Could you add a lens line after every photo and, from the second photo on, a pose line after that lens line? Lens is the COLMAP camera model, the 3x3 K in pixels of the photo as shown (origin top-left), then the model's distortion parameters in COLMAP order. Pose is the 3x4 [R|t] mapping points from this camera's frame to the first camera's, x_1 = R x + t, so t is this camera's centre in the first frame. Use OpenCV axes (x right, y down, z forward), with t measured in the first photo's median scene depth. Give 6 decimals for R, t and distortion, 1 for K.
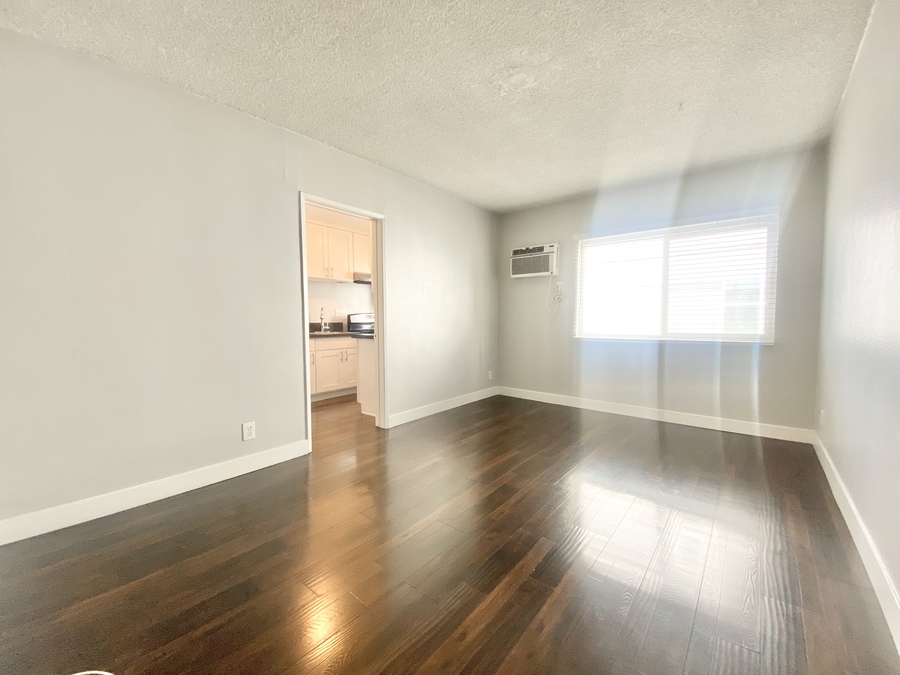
lens RADIAL K [[362.5, 0, 461.2], [0, 362.5, 351.1], [0, 0, 1]] dist [0.000161, 0.000006]
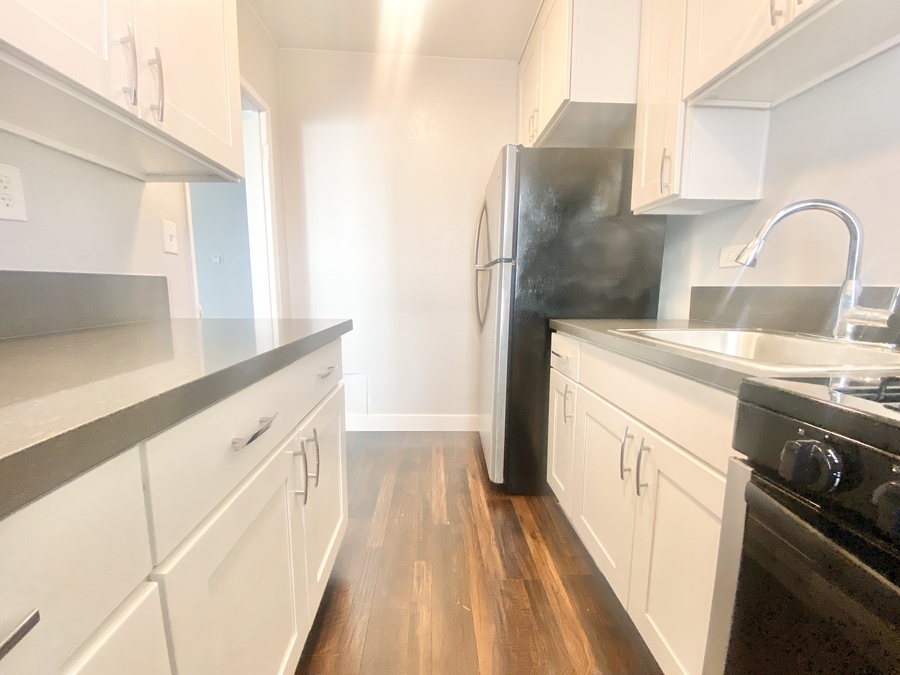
lens RADIAL K [[361.5, 0, 450.0], [0, 361.5, 337.5], [0, 0, 1]] dist [-0.000067, 0.000011]
pose [[-0.751833, 0.102809, -0.651289, -0.125248], [-0.043187, 0.977969, 0.204232, -0.081823], [0.657938, 0.181676, -0.730830, 1.012844]]
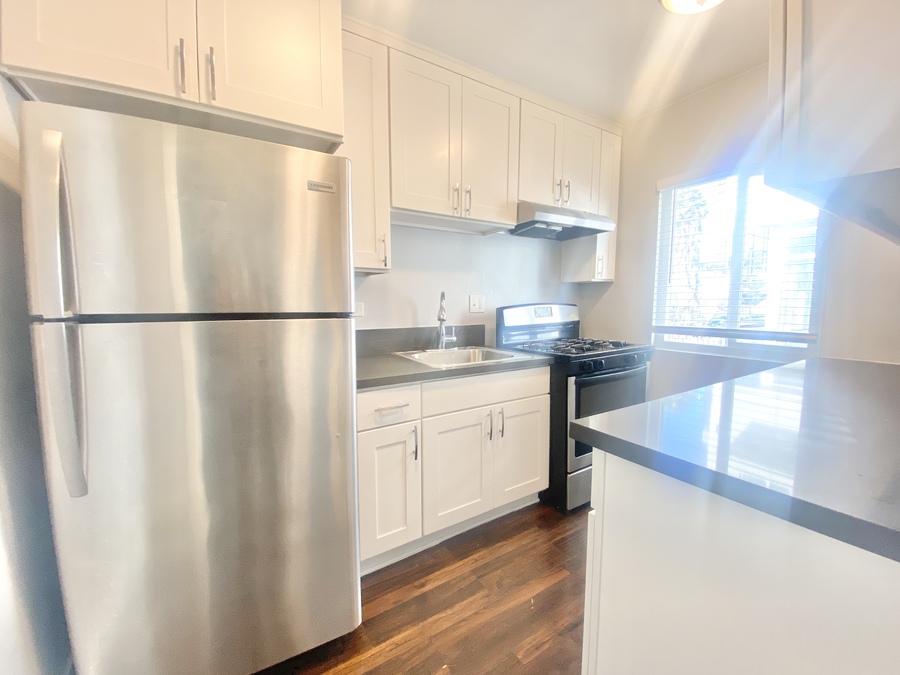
lens RADIAL K [[366.9, 0, 450.0], [0, 366.9, 337.5], [0, 0, 1]] dist [0.032611, 0.000030]
pose [[0.942377, 0.023554, -0.333722, -0.232148], [-0.022125, 0.999723, 0.008082, -0.070507], [0.333819, -0.000232, 0.942637, 0.600663]]
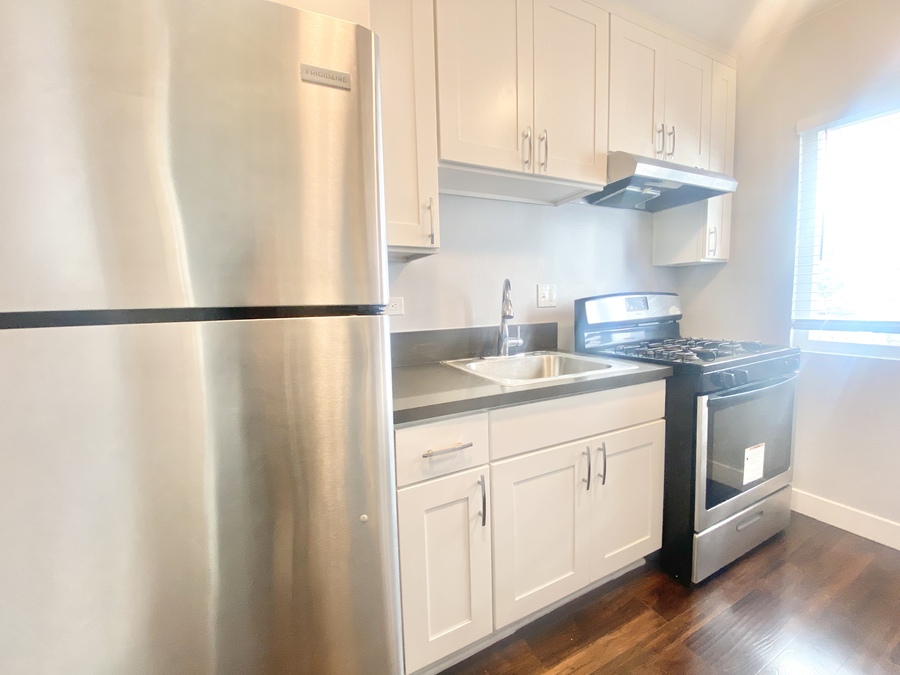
lens RADIAL K [[361.5, 0, 450.0], [0, 361.5, 337.5], [0, 0, 1]] dist [-0.000067, 0.000011]
pose [[0.902889, 0.009057, -0.429779, -0.290571], [-0.004563, 0.999924, 0.011485, -0.072798], [0.429850, -0.008409, 0.902861, 0.691567]]
